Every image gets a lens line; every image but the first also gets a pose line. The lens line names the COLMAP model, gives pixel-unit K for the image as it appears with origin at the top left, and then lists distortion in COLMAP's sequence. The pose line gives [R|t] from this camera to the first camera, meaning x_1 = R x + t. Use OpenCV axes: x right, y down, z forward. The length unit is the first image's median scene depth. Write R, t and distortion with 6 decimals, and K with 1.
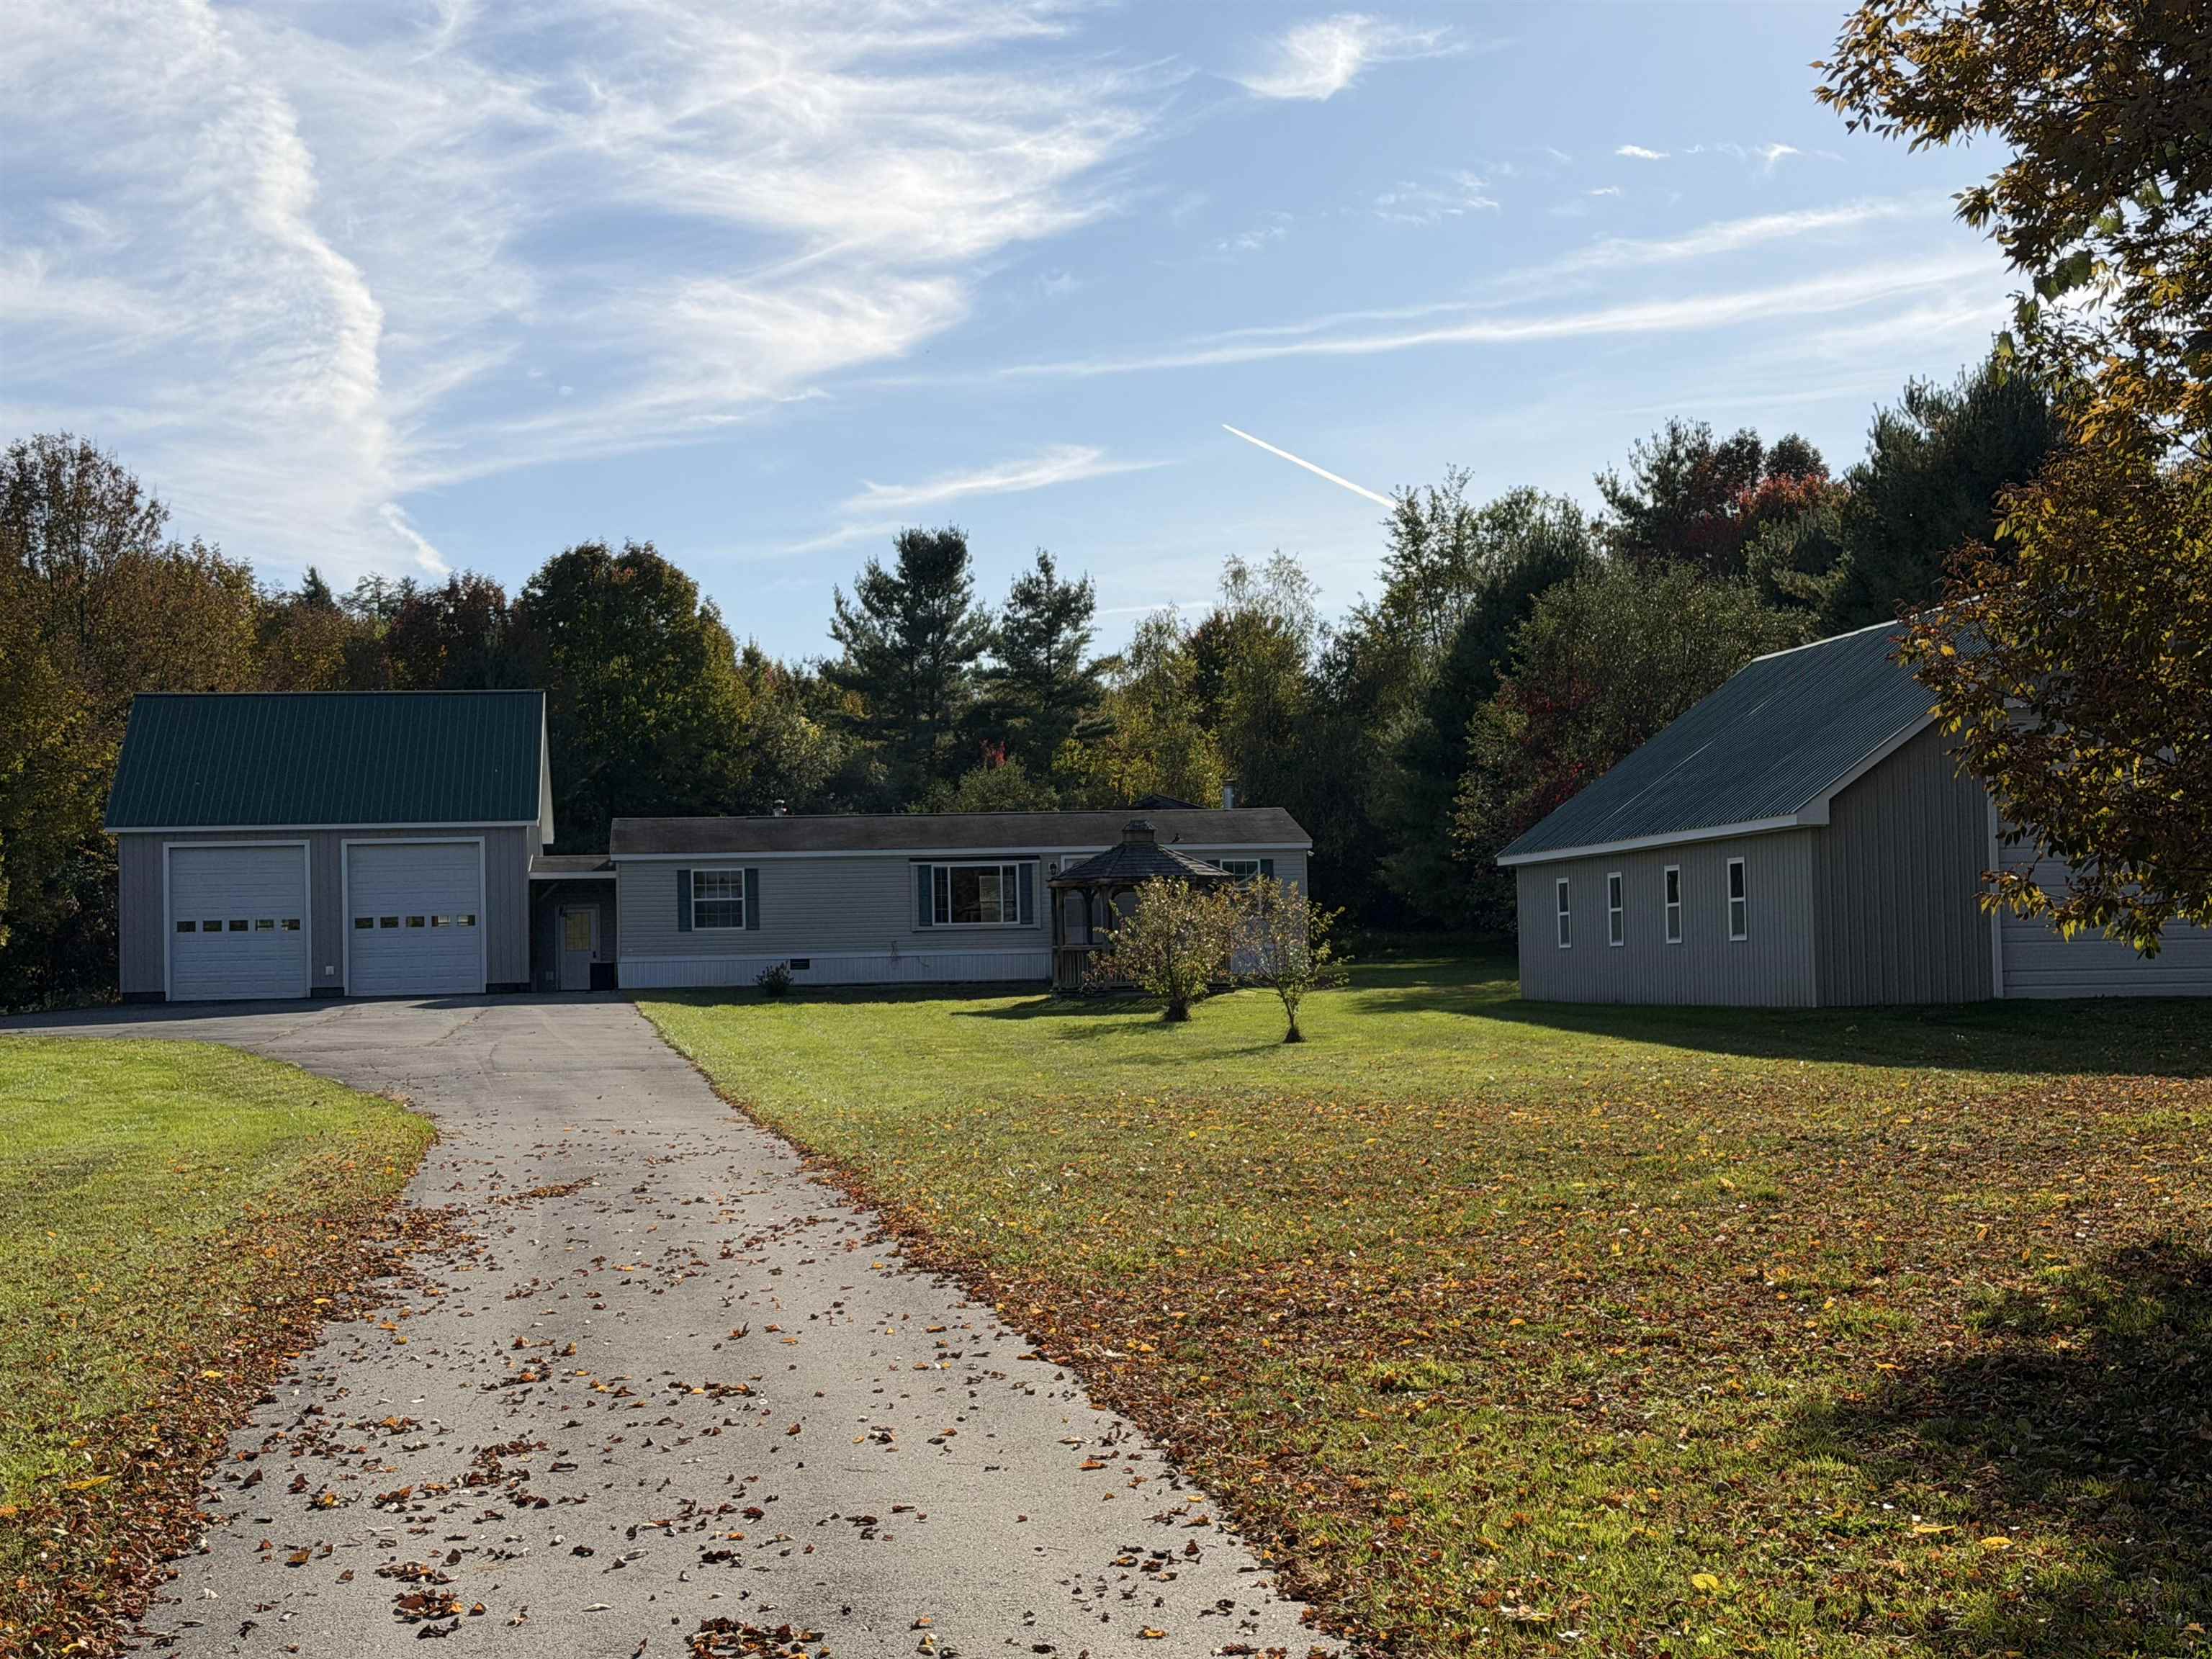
lens RADIAL K [[3282.8, 0, 1106.0], [0, 3282.8, 829.5], [0, 0, 1]] dist [-0.252828, -0.004735]
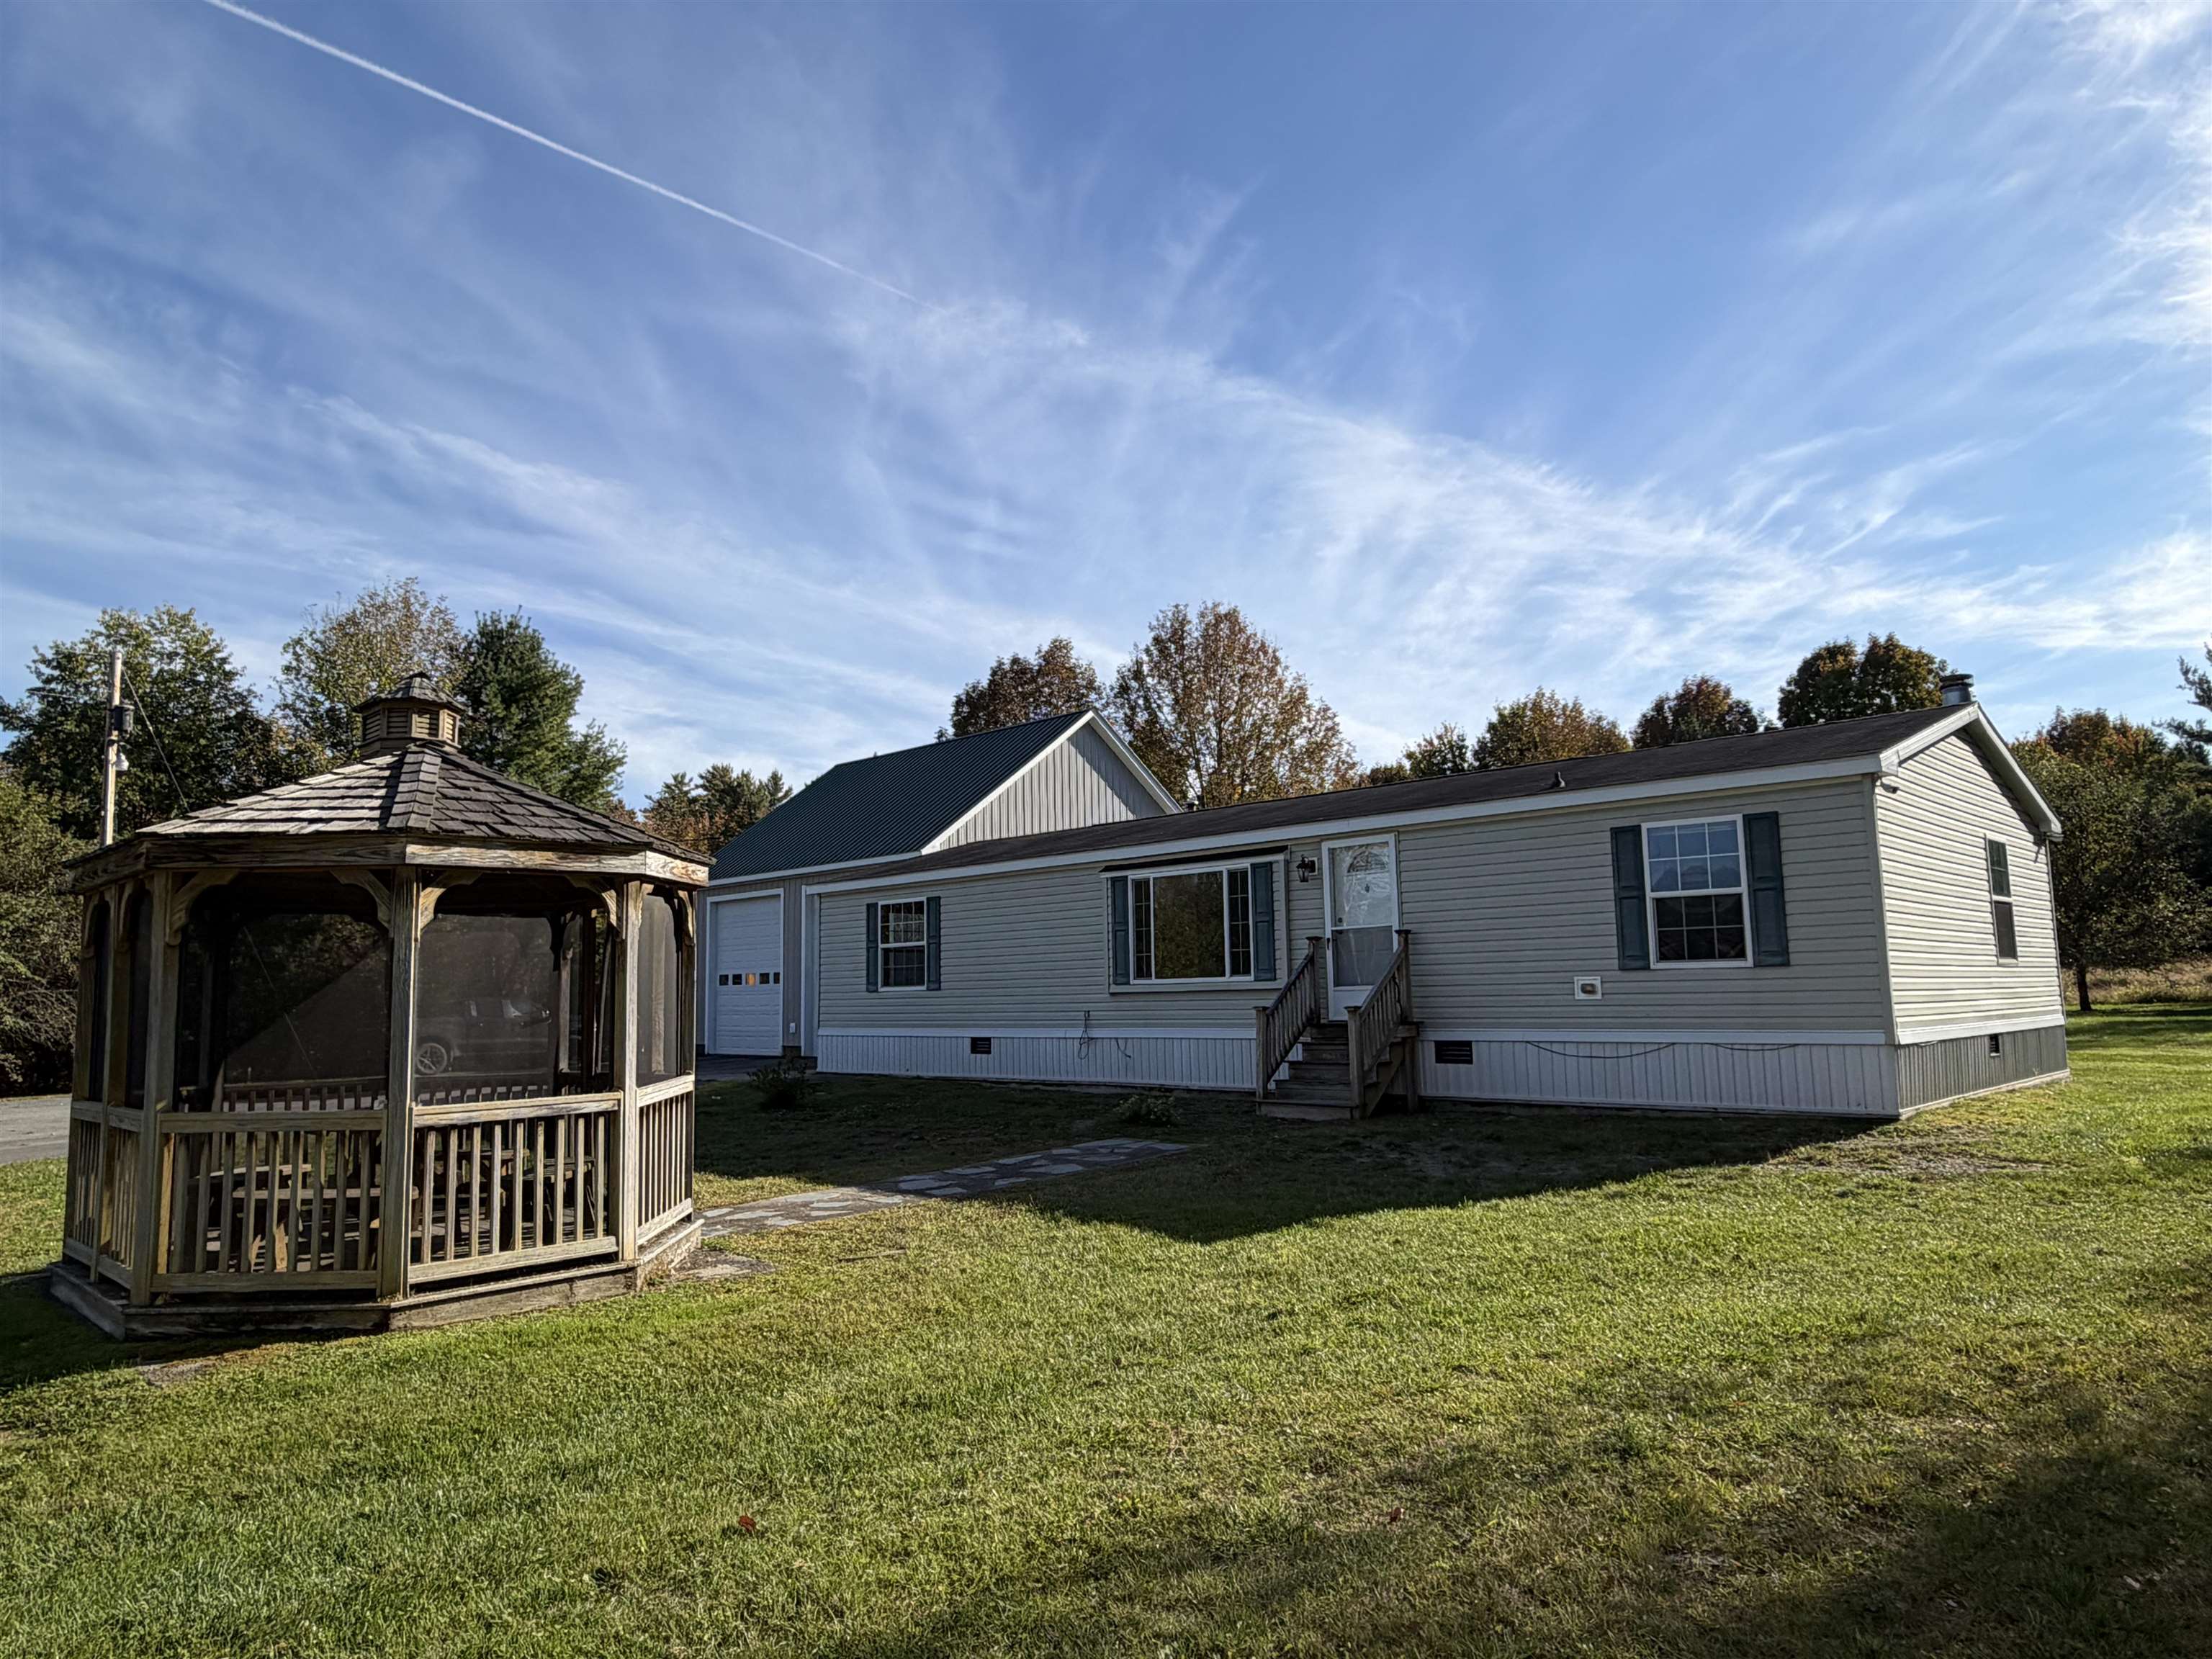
lens RADIAL K [[1364.4, 0, 1097.7], [0, 1364.4, 833.6], [0, 0, 1]] dist [0.004389, -0.000362]
pose [[0.612935, -0.080022, -0.786071, 0.127782], [0.036613, 0.996666, -0.072913, 0.020479], [0.789285, 0.015911, 0.613821, 0.851549]]
